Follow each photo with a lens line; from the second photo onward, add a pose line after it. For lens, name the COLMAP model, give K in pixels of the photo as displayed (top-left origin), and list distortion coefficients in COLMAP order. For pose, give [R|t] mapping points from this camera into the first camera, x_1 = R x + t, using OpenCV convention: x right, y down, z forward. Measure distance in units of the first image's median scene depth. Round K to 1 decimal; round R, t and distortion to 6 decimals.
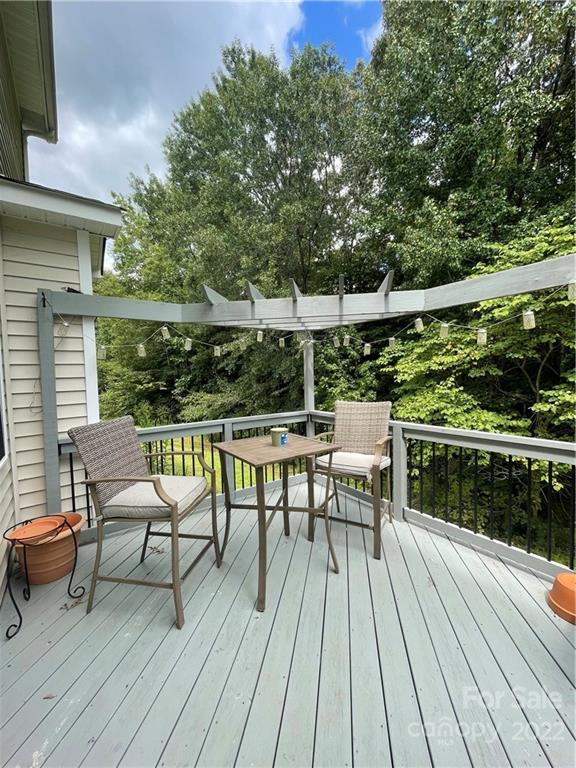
lens RADIAL K [[308.1, 0, 288.0], [0, 308.1, 384.0], [0, 0, 1]] dist [-0.000334, -0.000041]
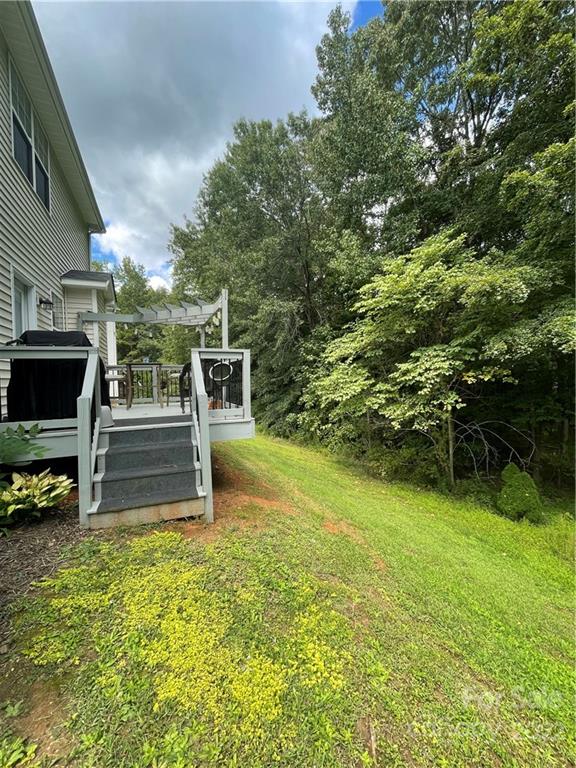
lens RADIAL K [[308.1, 0, 288.0], [0, 308.1, 384.0], [0, 0, 1]] dist [-0.000334, -0.000041]
pose [[0.976537, 0.004827, -0.215293, 0.563787], [-0.008631, 0.999823, -0.016731, 0.128671], [0.215174, 0.018196, 0.976406, -0.444295]]
